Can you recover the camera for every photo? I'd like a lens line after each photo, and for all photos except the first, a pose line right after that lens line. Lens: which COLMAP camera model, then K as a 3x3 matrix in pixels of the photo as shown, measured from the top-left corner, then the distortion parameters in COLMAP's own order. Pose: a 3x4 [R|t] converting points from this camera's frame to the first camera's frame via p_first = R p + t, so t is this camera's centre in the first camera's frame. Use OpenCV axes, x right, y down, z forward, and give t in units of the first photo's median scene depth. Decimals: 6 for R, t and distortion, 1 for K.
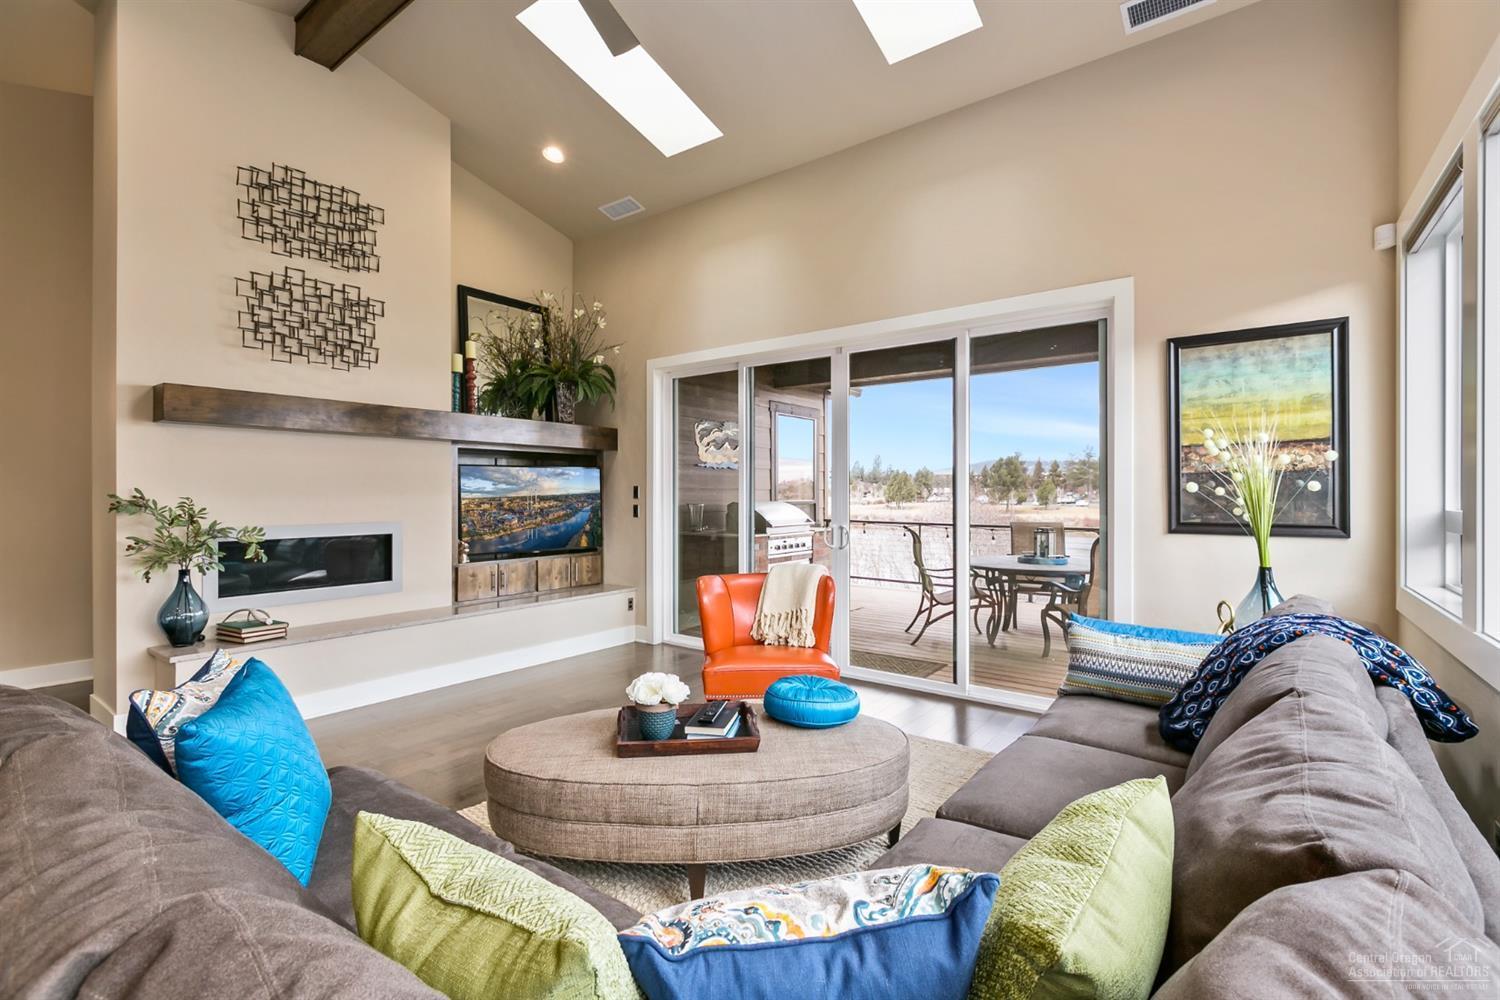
lens RADIAL K [[671.7, 0, 750.3], [0, 671.7, 491.6], [0, 0, 1]] dist [0.001300, -0.000065]
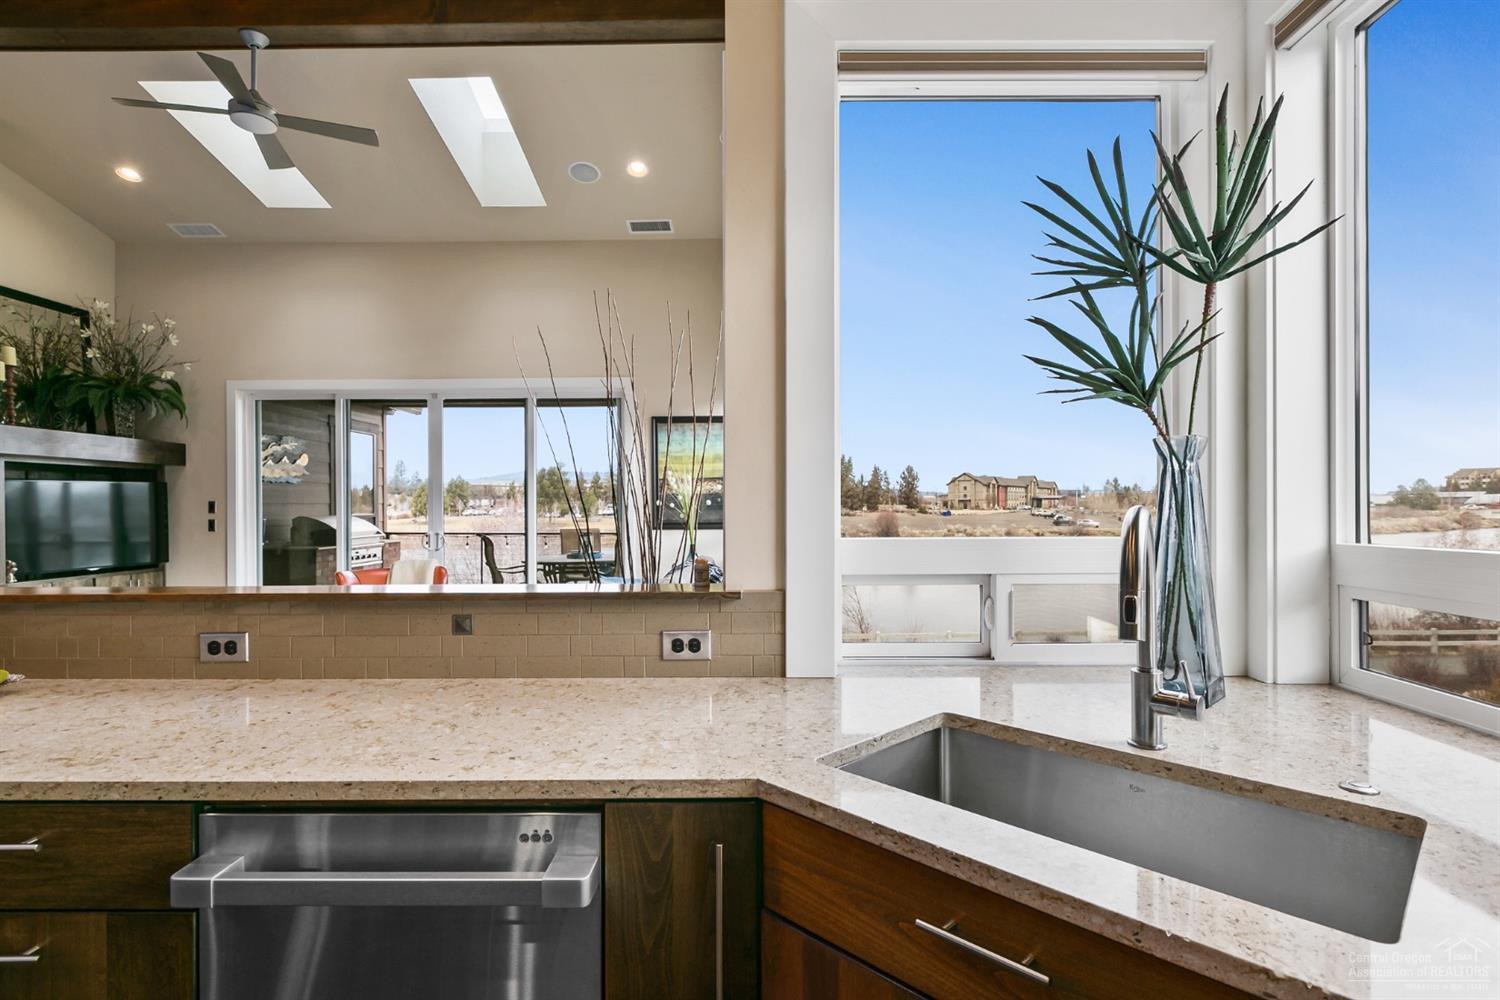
lens RADIAL K [[741.3, 0, 750.0], [0, 741.3, 500.0], [0, 0, 1]] dist [0.001091, 0.000339]
pose [[0.808163, -0.000135, 0.588958, -0.173892], [0.003137, 0.999987, -0.004075, -0.002910], [-0.588950, 0.005140, 0.808153, -0.402744]]
